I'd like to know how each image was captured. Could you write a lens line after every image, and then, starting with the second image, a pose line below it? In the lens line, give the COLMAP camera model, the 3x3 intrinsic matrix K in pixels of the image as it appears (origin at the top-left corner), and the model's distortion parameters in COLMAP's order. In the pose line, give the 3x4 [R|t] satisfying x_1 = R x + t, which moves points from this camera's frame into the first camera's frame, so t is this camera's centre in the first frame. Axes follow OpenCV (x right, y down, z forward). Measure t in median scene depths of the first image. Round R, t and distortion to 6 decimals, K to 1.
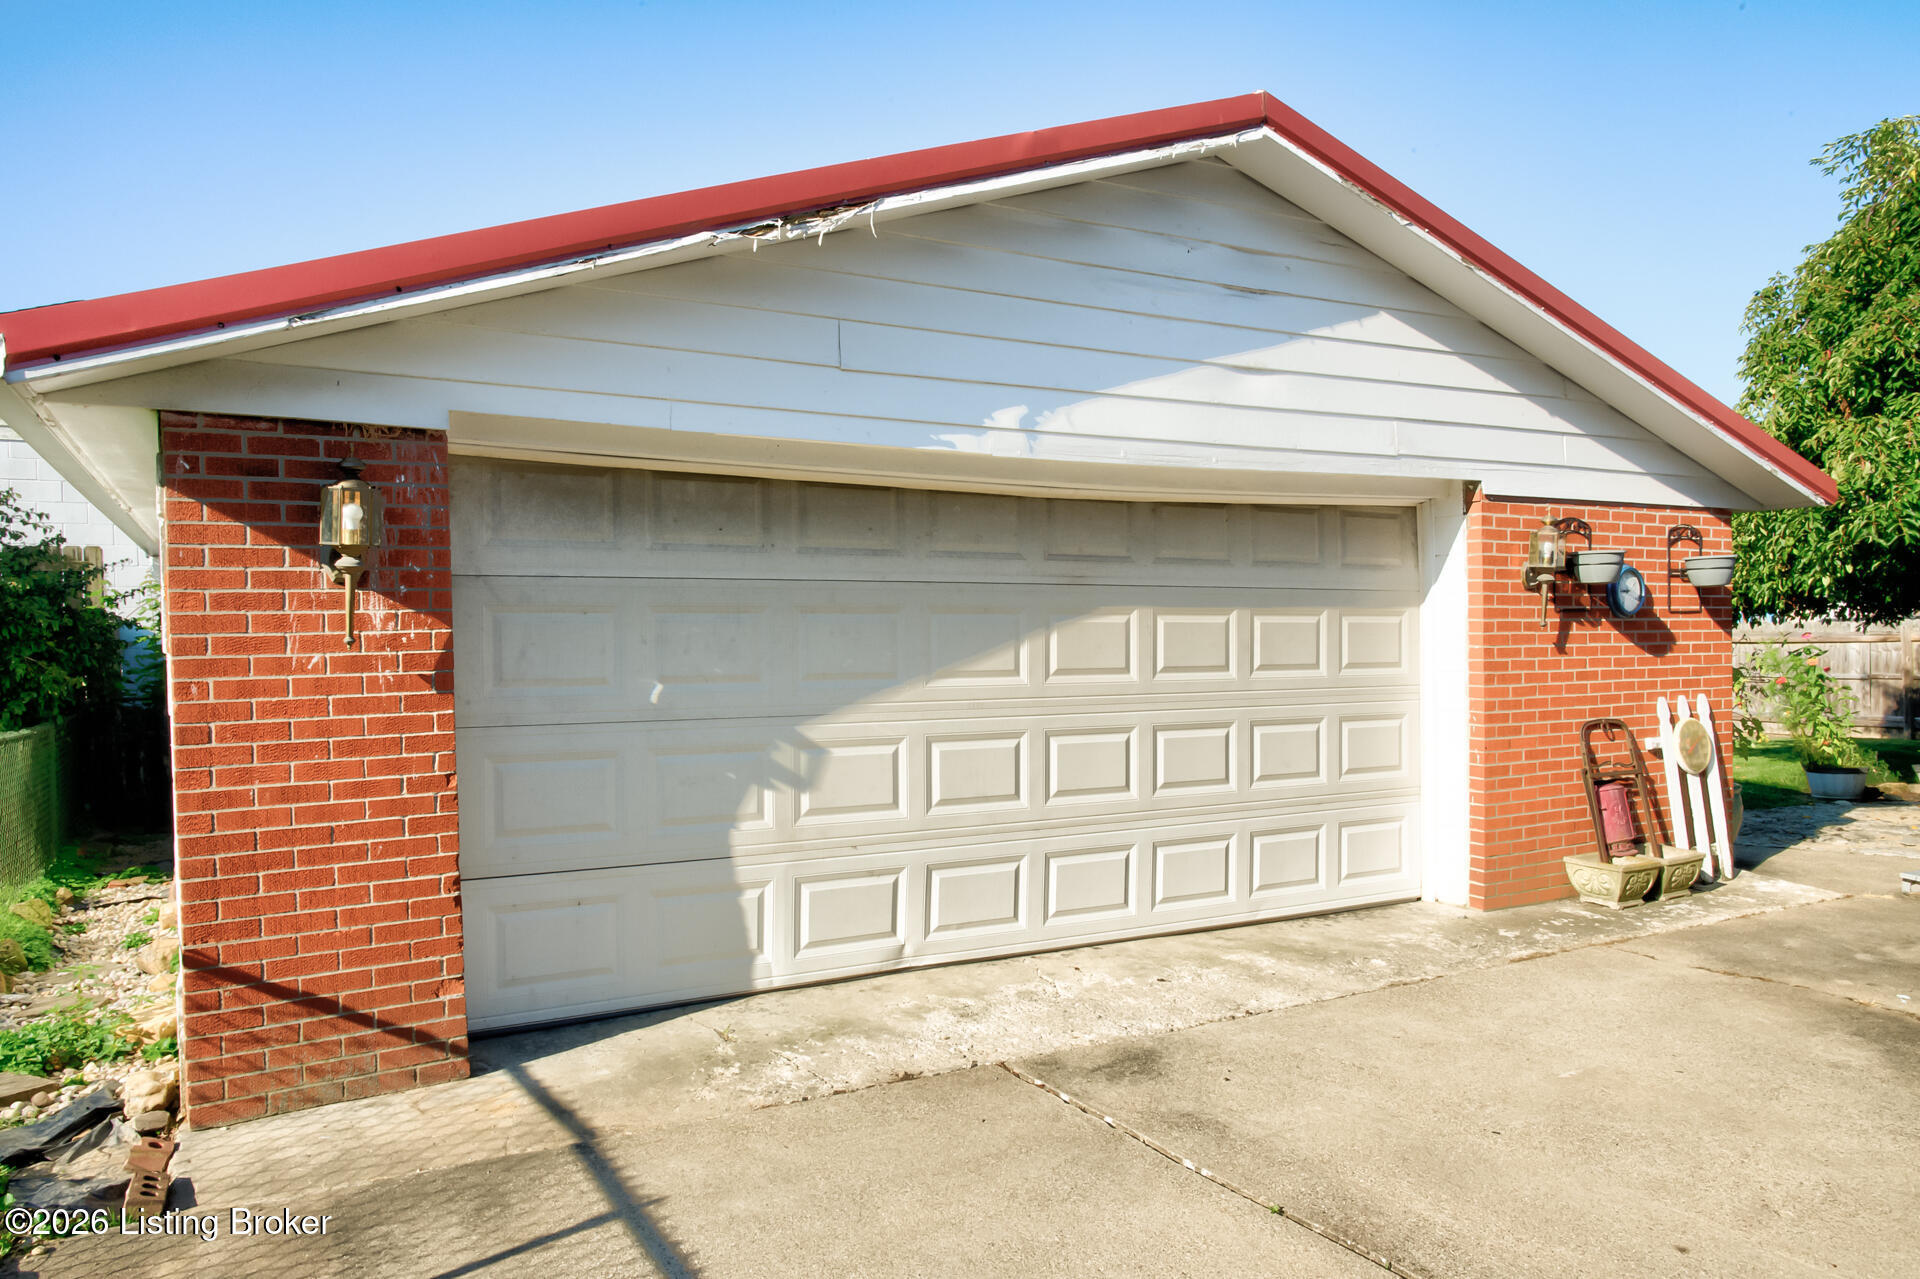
lens RADIAL K [[1299.6, 0, 954.6], [0, 1299.6, 644.3], [0, 0, 1]] dist [-0.049776, 0.026075]
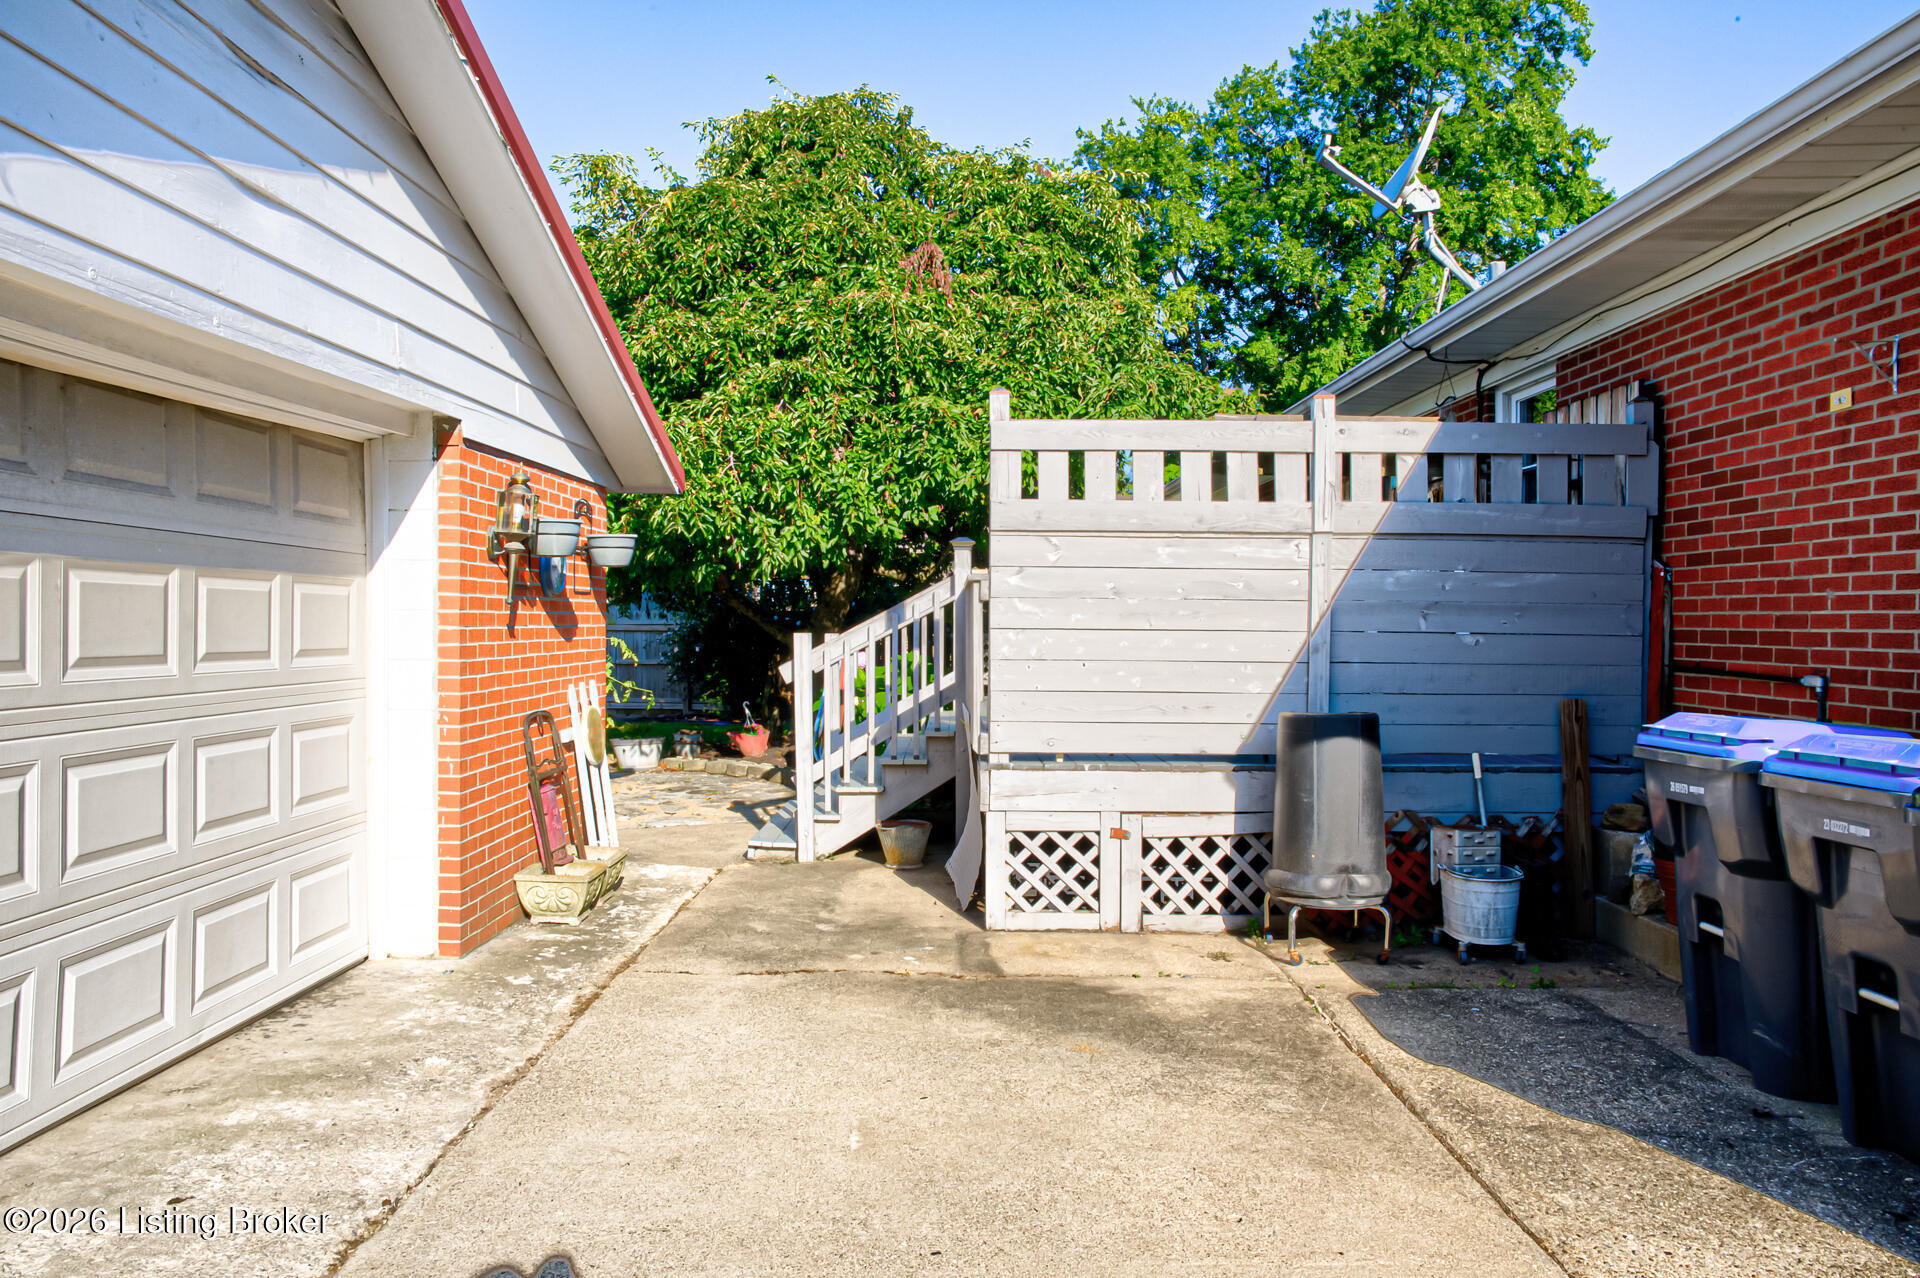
lens RADIAL K [[1299.6, 0, 966.1], [0, 1299.6, 623.3], [0, 0, 1]] dist [-0.049776, 0.026075]
pose [[0.490889, 0.007835, 0.871187, -0.132025], [-0.000257, 0.999961, -0.008849, 0.006183], [-0.871222, 0.004120, 0.490871, 0.331197]]
